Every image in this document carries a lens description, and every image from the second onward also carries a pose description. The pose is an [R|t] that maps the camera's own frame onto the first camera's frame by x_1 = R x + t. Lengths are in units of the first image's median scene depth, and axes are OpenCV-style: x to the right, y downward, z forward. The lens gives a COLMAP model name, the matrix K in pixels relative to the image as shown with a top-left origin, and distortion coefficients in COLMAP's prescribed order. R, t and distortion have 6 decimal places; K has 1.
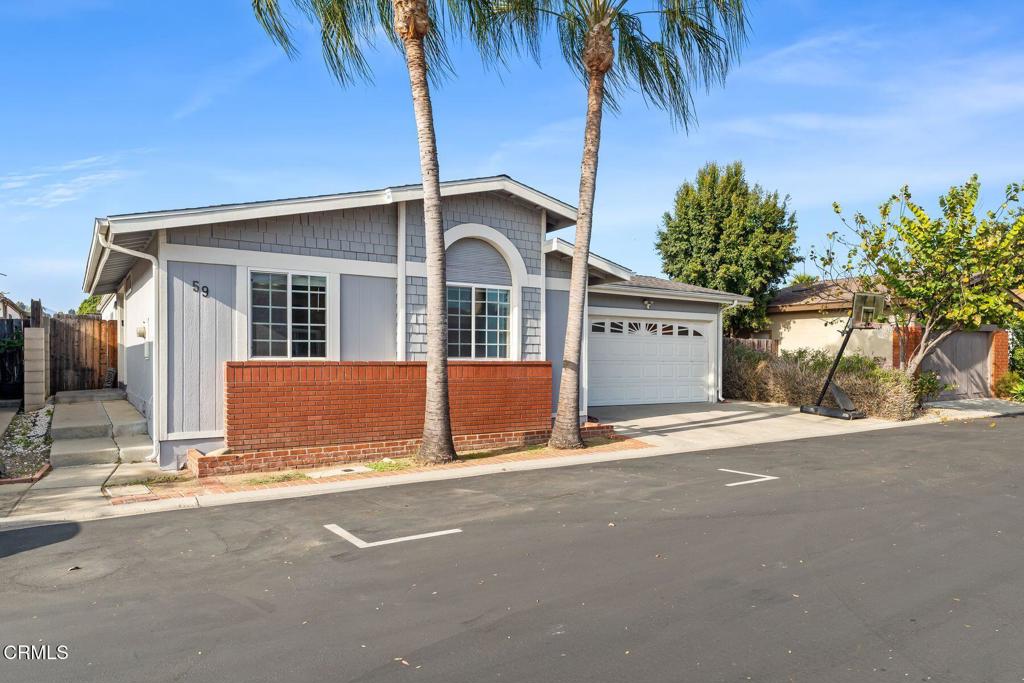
lens RADIAL K [[462.7, 0, 510.8], [0, 462.7, 344.5], [0, 0, 1]] dist [-0.000465, 0.000608]
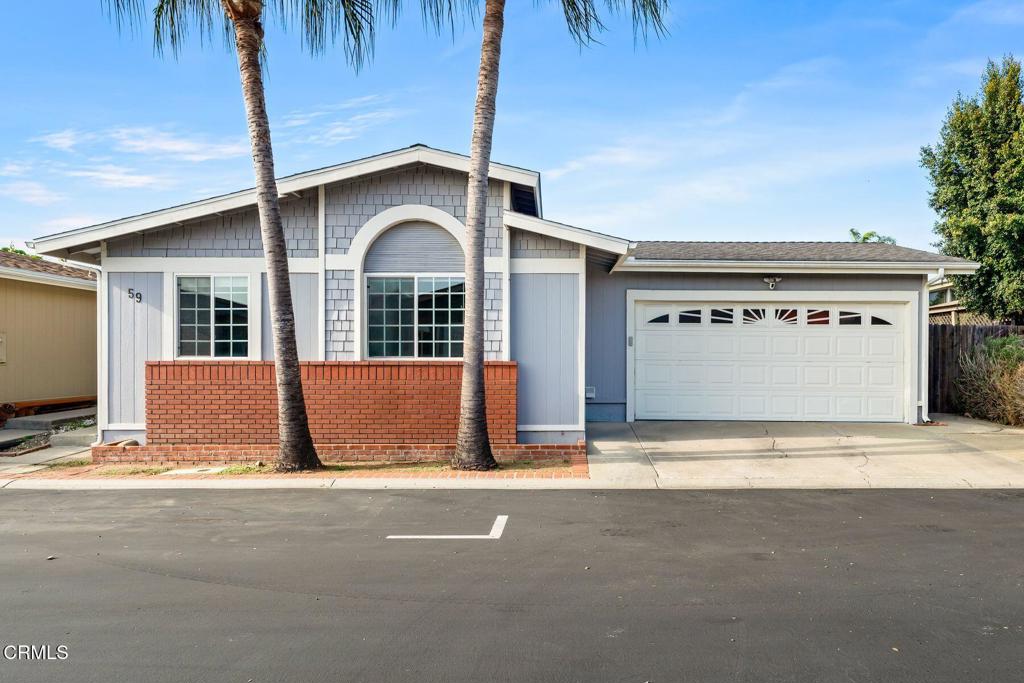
lens RADIAL K [[513.8, 0, 512.0], [0, 513.8, 341.5], [0, 0, 1]] dist [0.001439, 0.000470]
pose [[0.908507, -0.015106, -0.417596, 0.541996], [0.013853, 0.999886, -0.006032, 0.008324], [0.417640, -0.000305, 0.908613, 0.206930]]
